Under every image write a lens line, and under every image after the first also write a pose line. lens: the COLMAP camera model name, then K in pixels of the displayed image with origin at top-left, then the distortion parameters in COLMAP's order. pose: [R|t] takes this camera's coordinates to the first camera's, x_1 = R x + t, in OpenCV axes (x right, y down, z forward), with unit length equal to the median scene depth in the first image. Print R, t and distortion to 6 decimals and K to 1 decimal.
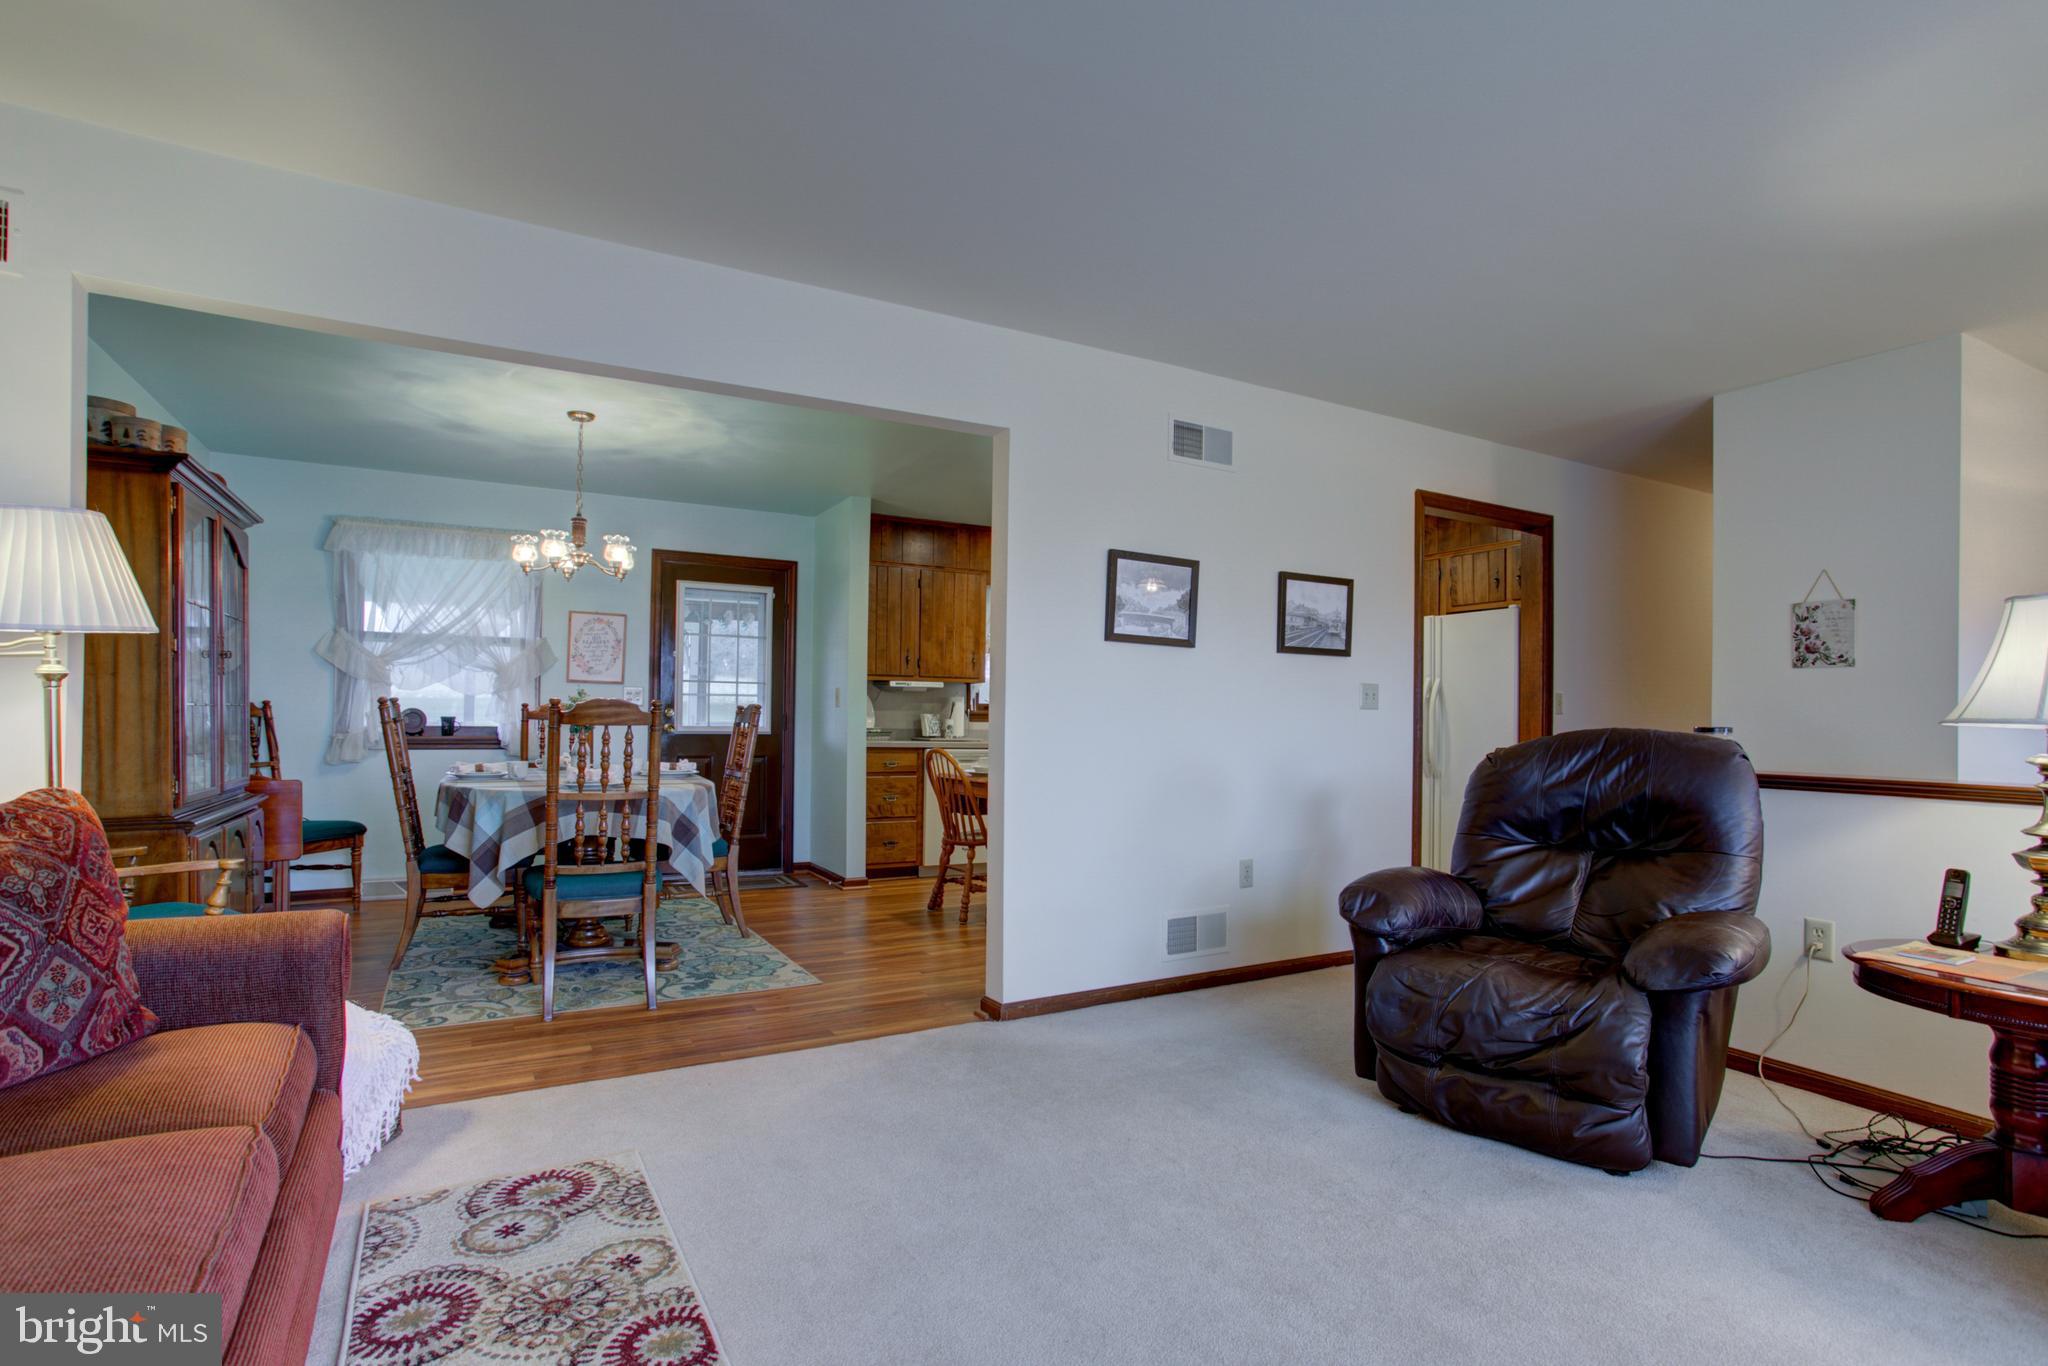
lens RADIAL K [[999.2, 0, 1022.8], [0, 999.2, 707.1], [0, 0, 1]] dist [-0.053568, 0.032342]
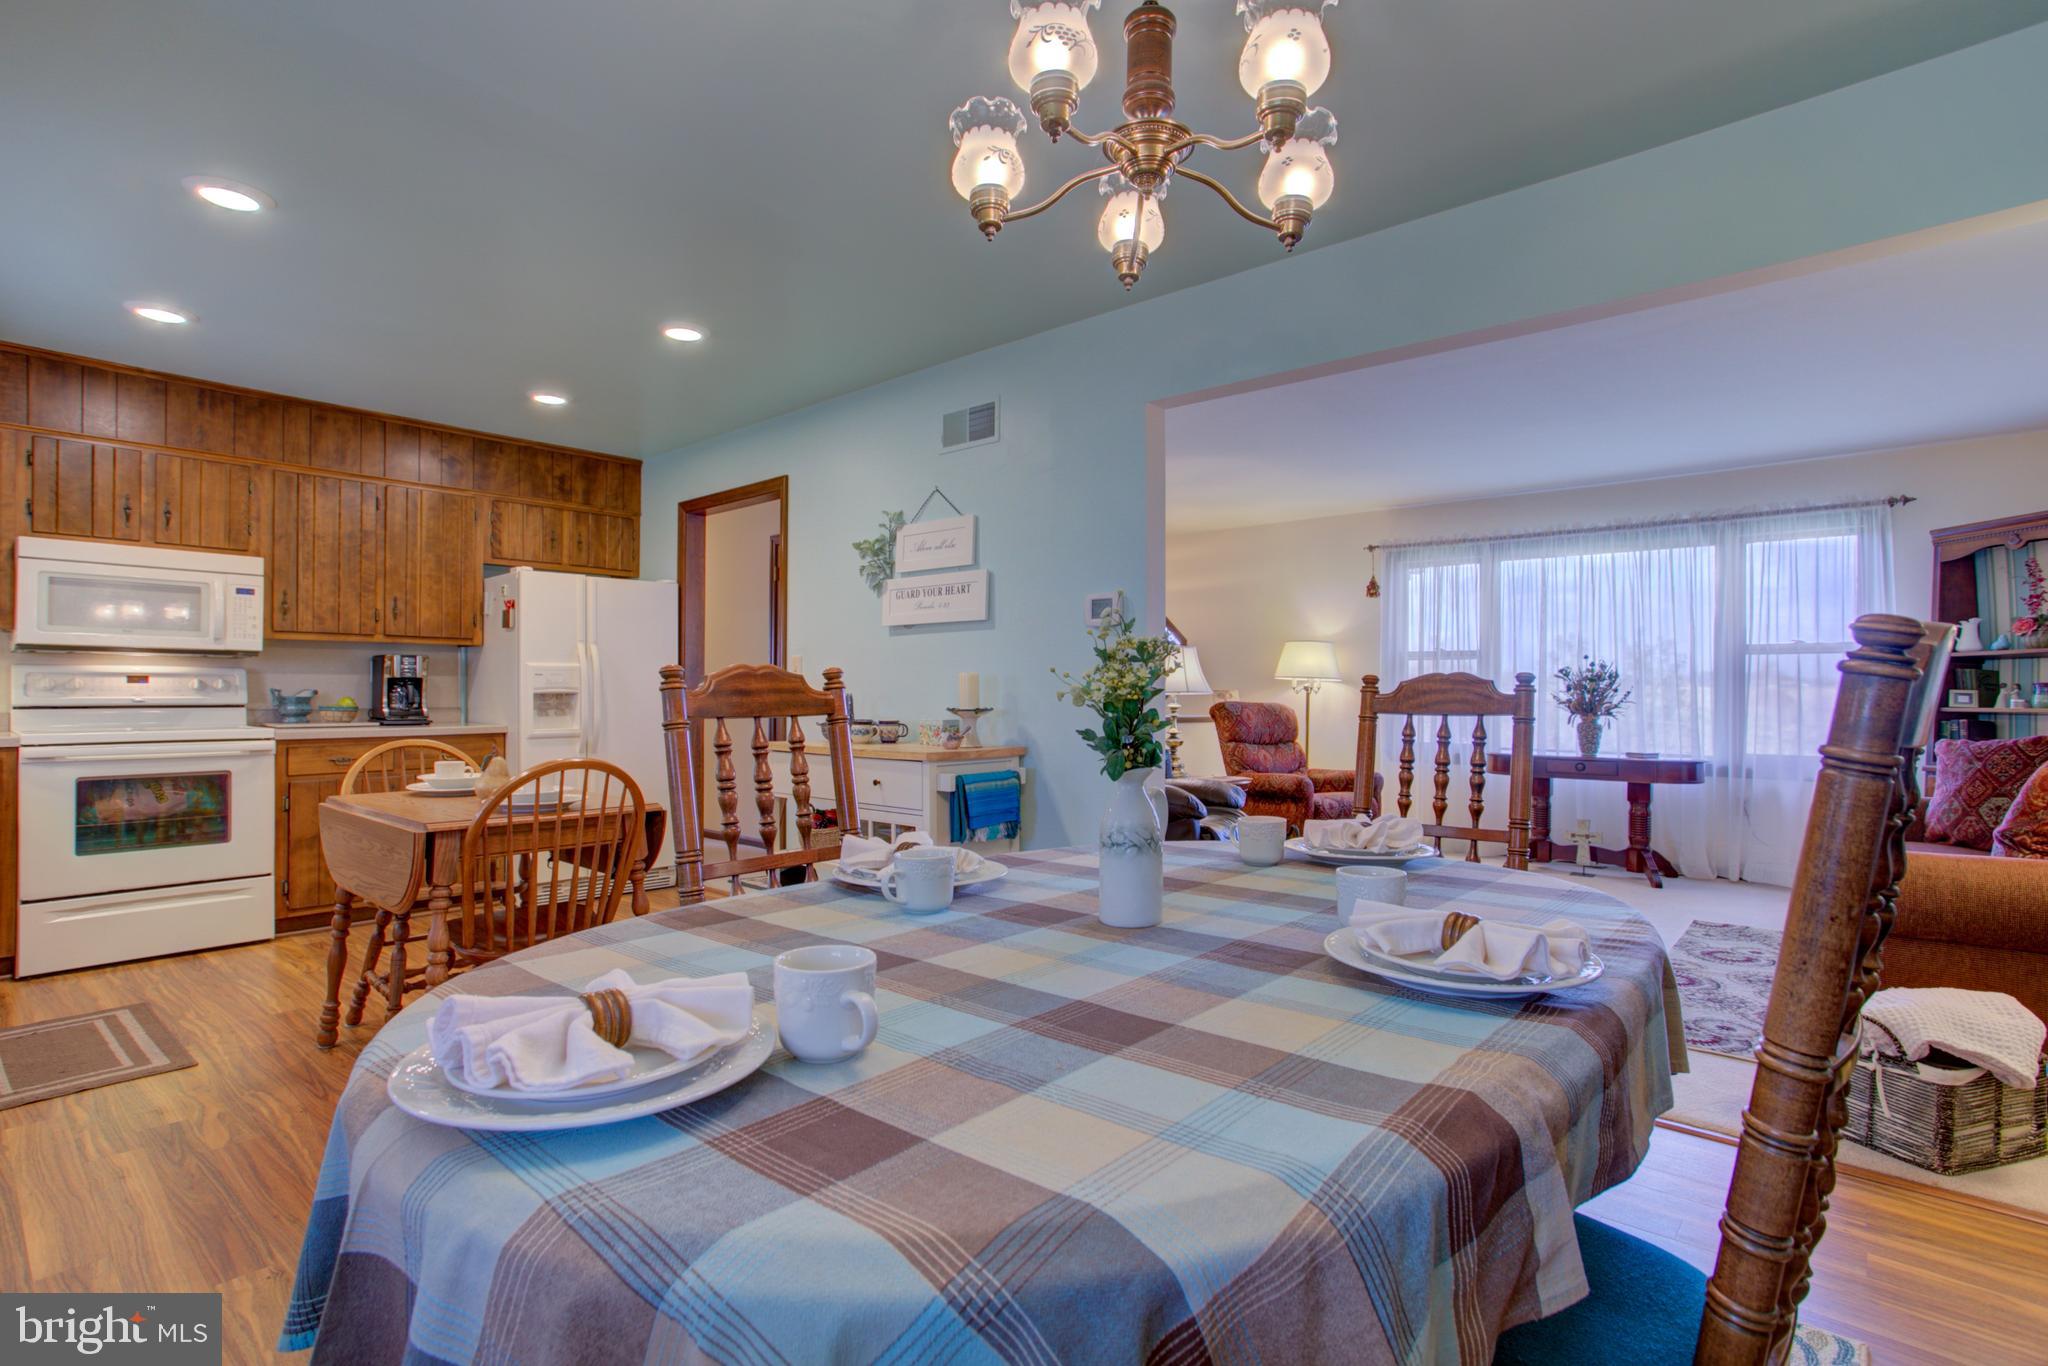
lens RADIAL K [[1005.5, 0, 1029.8], [0, 1005.5, 686.4], [0, 0, 1]] dist [-0.046200, 0.033346]
pose [[-0.335793, -0.006704, 0.941912, -0.555750], [-0.017316, 0.999850, 0.000943, 0.001691], [-0.941776, -0.015994, -0.335859, 0.873886]]
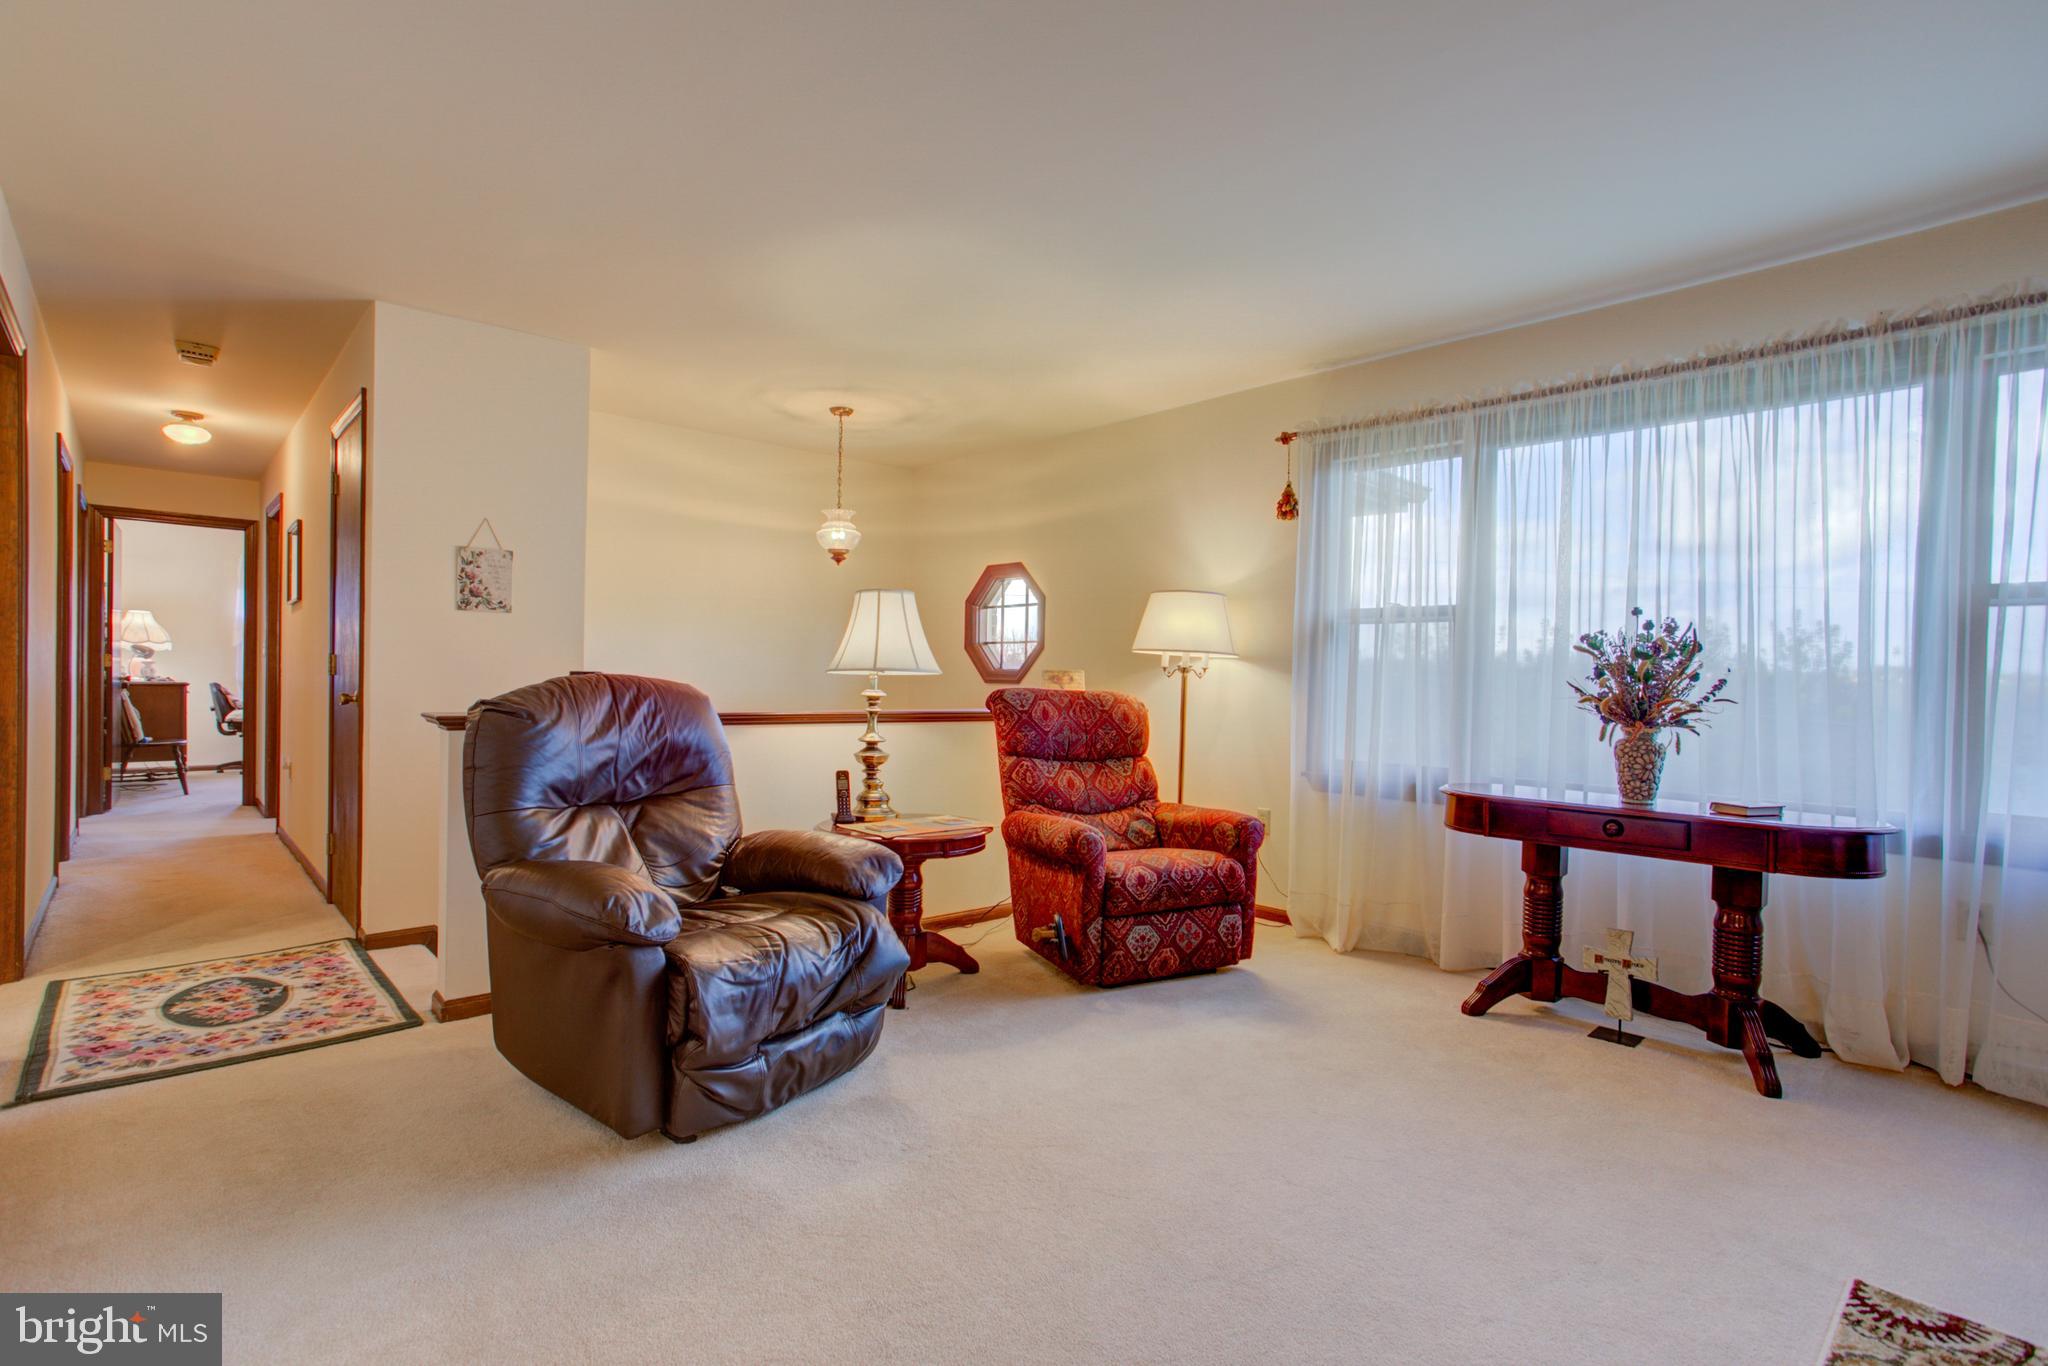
lens RADIAL K [[993.5, 0, 1024.0], [0, 993.5, 683.0], [0, 0, 1]] dist [-0.036461, 0.024964]
pose [[-0.224672, -0.025038, 0.974113, -0.215617], [-0.028848, 0.999403, 0.019035, -0.000358], [-0.974007, -0.023824, -0.225260, 0.419214]]
